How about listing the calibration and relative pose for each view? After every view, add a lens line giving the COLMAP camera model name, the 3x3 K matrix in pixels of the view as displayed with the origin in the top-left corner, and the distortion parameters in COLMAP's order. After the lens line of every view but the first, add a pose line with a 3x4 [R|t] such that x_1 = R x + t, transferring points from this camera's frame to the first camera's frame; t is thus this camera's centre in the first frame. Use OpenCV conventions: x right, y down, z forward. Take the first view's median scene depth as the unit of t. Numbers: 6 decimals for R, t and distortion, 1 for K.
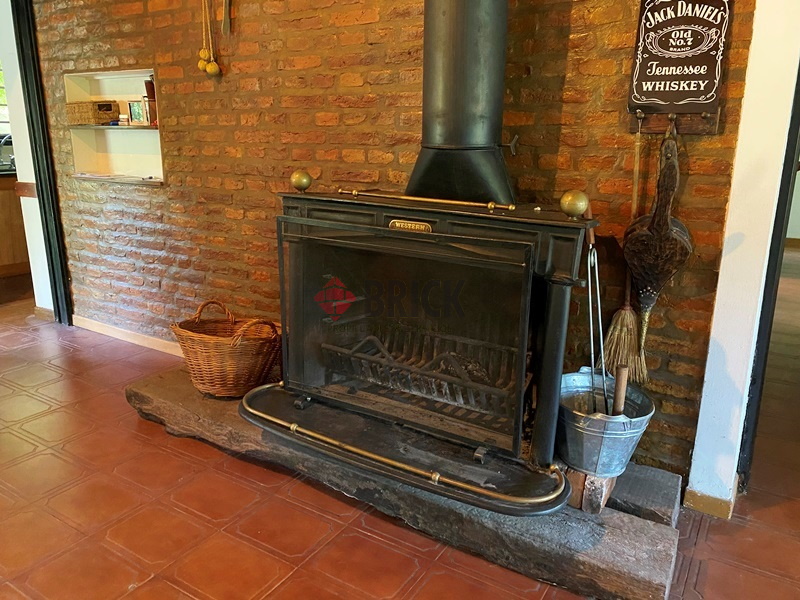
lens RADIAL K [[610.2, 0, 400.2], [0, 610.2, 297.6], [0, 0, 1]] dist [-0.016275, -0.005511]
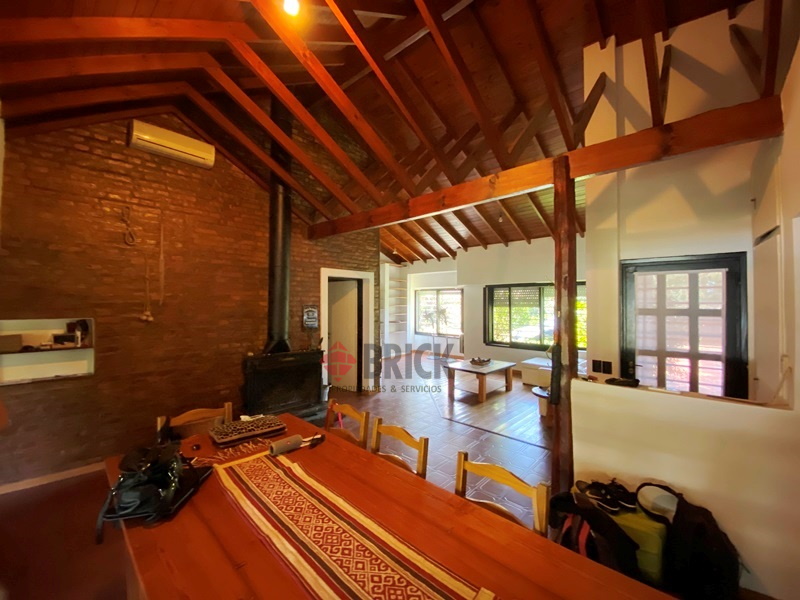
lens RADIAL K [[327.7, 0, 398.6], [0, 327.7, 298.1], [0, 0, 1]] dist [-0.023024, -0.003661]
pose [[0.197935, 0.008596, 0.980177, -1.135346], [0.265264, 0.962180, -0.062005, -0.098710], [-0.943640, 0.272279, 0.188169, -0.148215]]
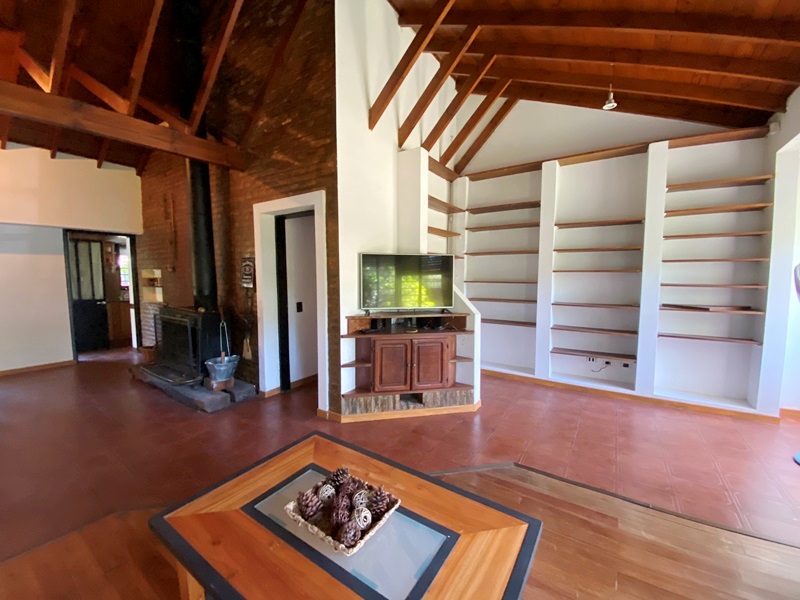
lens RADIAL K [[327.7, 0, 397.4], [0, 327.7, 300.0], [0, 0, 1]] dist [-0.023024, -0.003661]
pose [[0.999445, -0.001037, -0.033288, 0.807092], [-0.005291, 0.981876, -0.189453, 0.091525], [0.032881, 0.189524, 0.981325, -0.550168]]
